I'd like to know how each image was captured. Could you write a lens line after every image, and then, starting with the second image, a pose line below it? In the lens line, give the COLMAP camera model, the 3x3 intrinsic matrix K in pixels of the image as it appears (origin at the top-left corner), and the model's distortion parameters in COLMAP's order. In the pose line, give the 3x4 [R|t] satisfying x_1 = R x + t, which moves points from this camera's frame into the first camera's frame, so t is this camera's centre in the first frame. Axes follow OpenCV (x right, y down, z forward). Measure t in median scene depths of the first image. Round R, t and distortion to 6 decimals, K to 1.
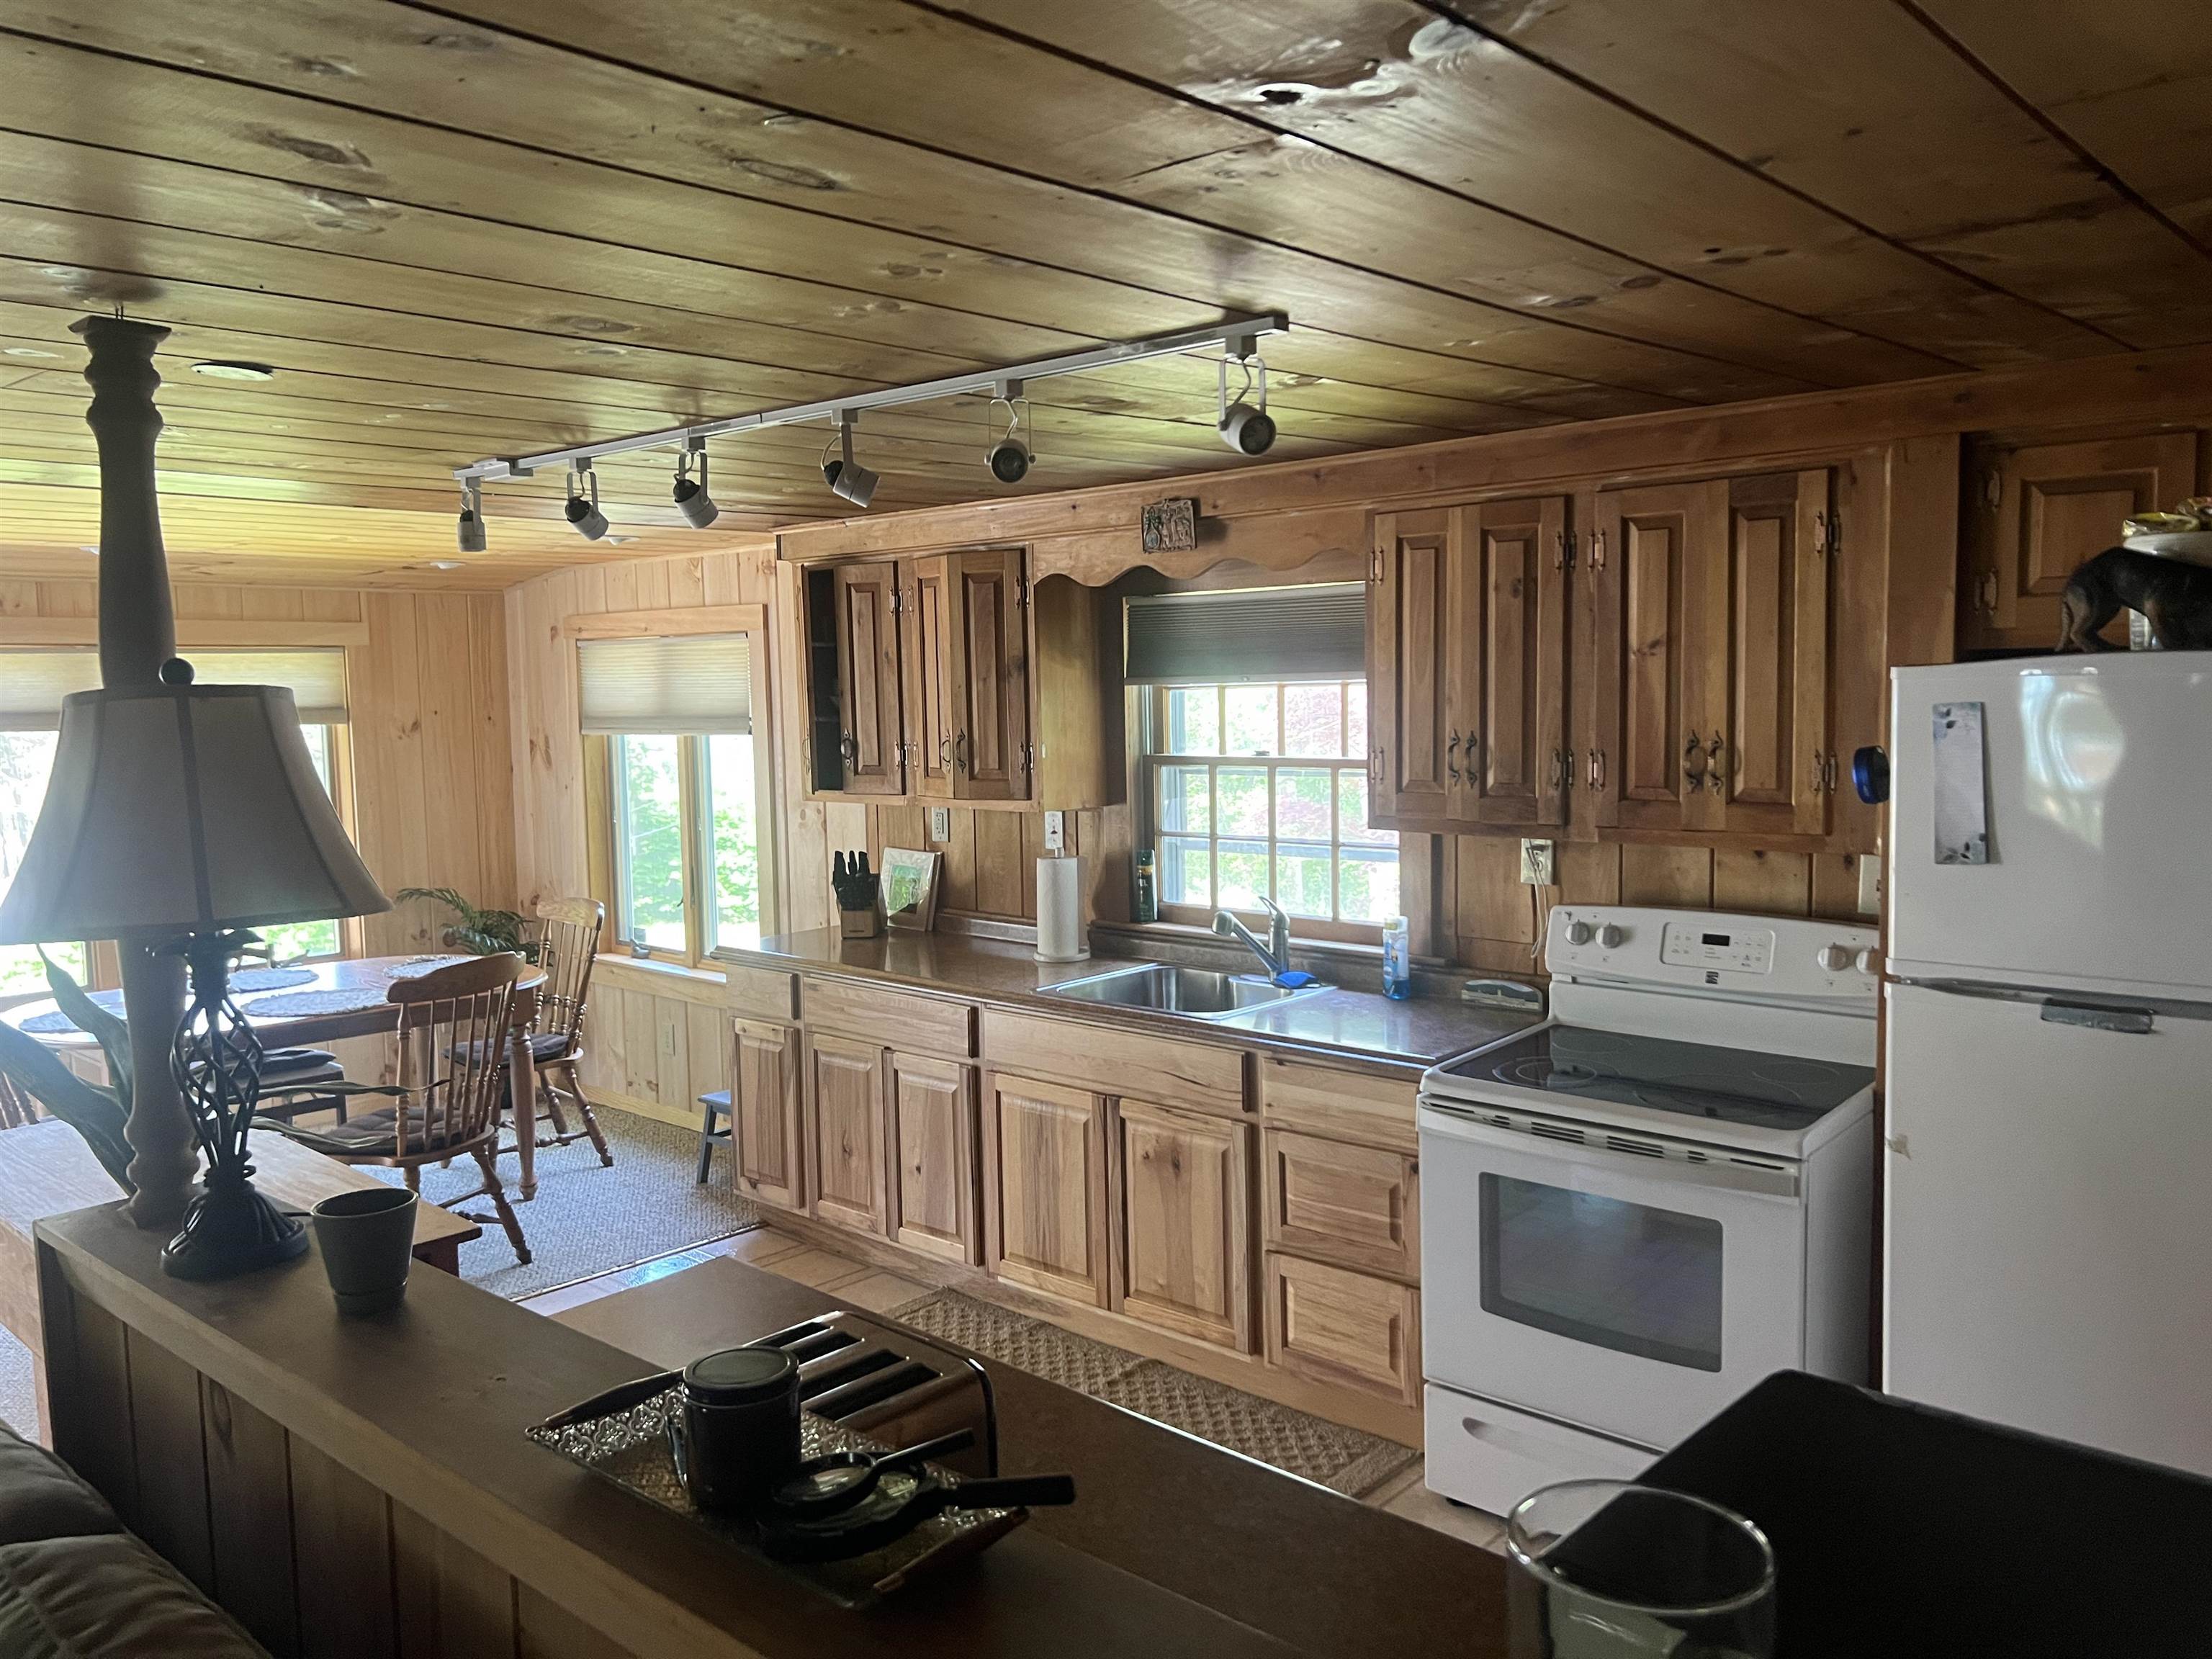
lens RADIAL K [[1662.9, 0, 1110.6], [0, 1662.9, 837.5], [0, 0, 1]] dist [0.037343, -0.057952]
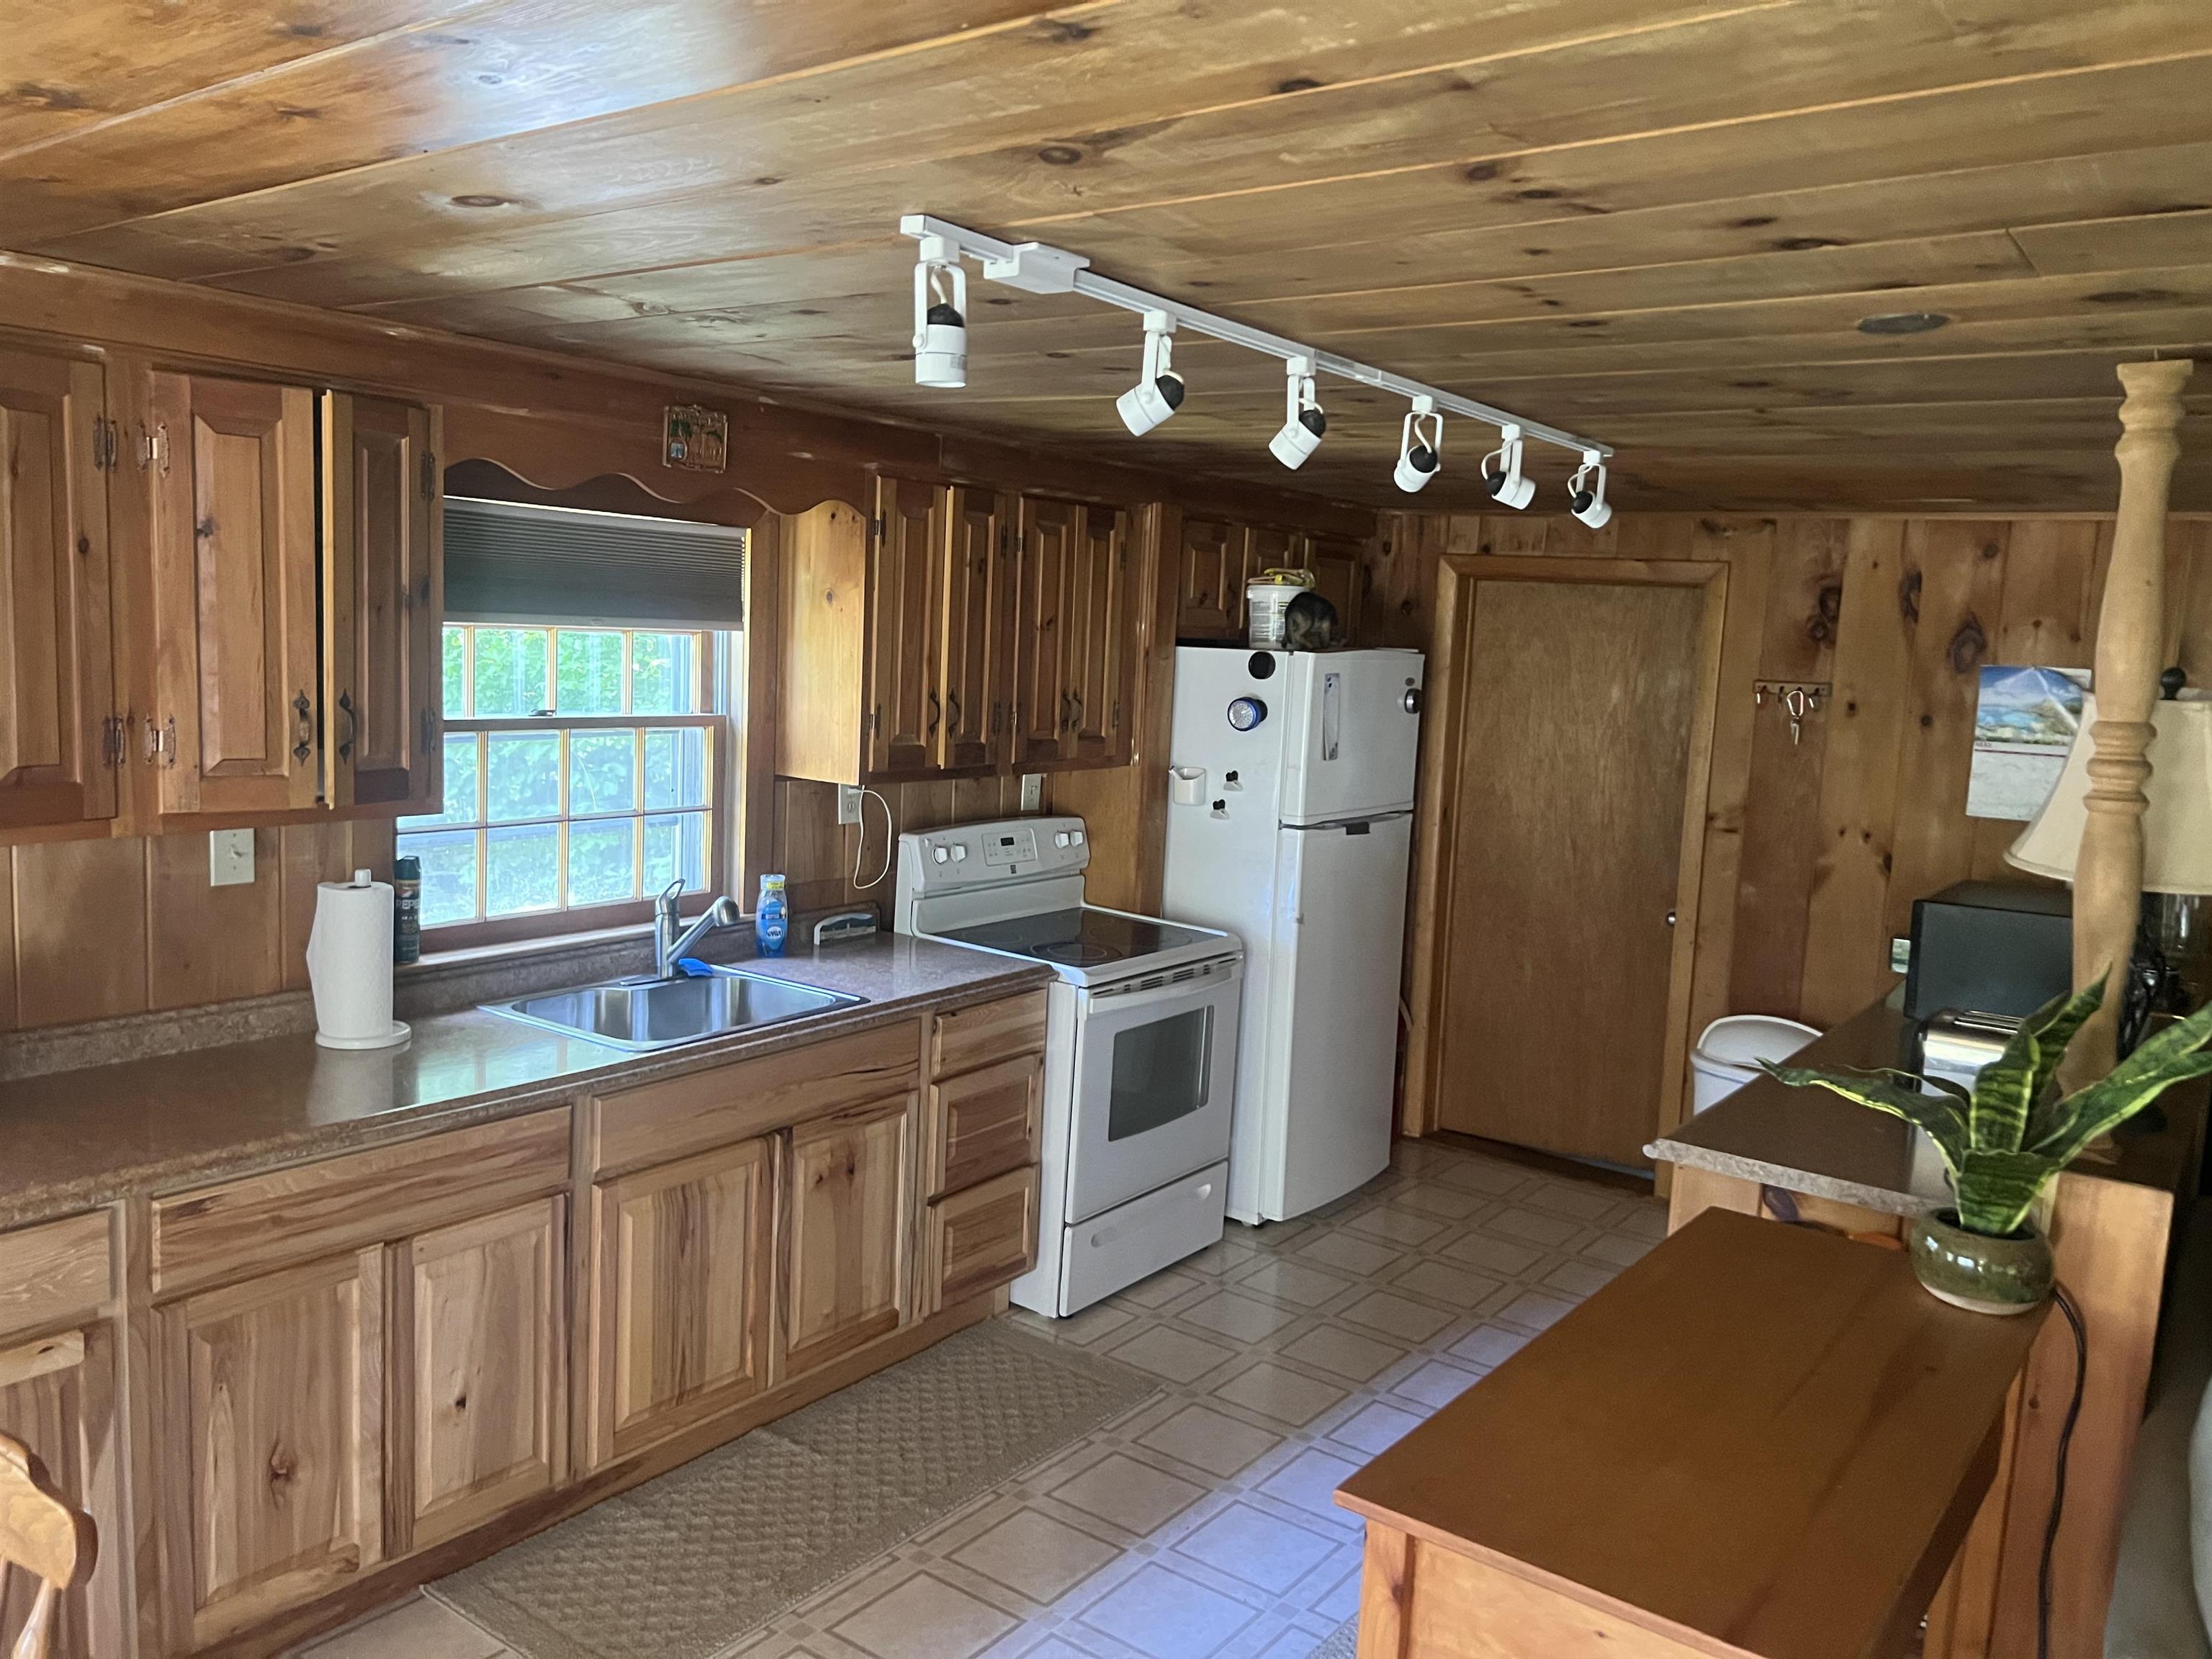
lens RADIAL K [[1662.9, 0, 1110.6], [0, 1662.9, 837.5], [0, 0, 1]] dist [0.037343, -0.057952]
pose [[-0.121504, -0.115288, 0.985873, -0.977064], [0.045251, 0.991556, 0.121530, -0.102085], [-0.991559, 0.059378, -0.115261, 1.072627]]
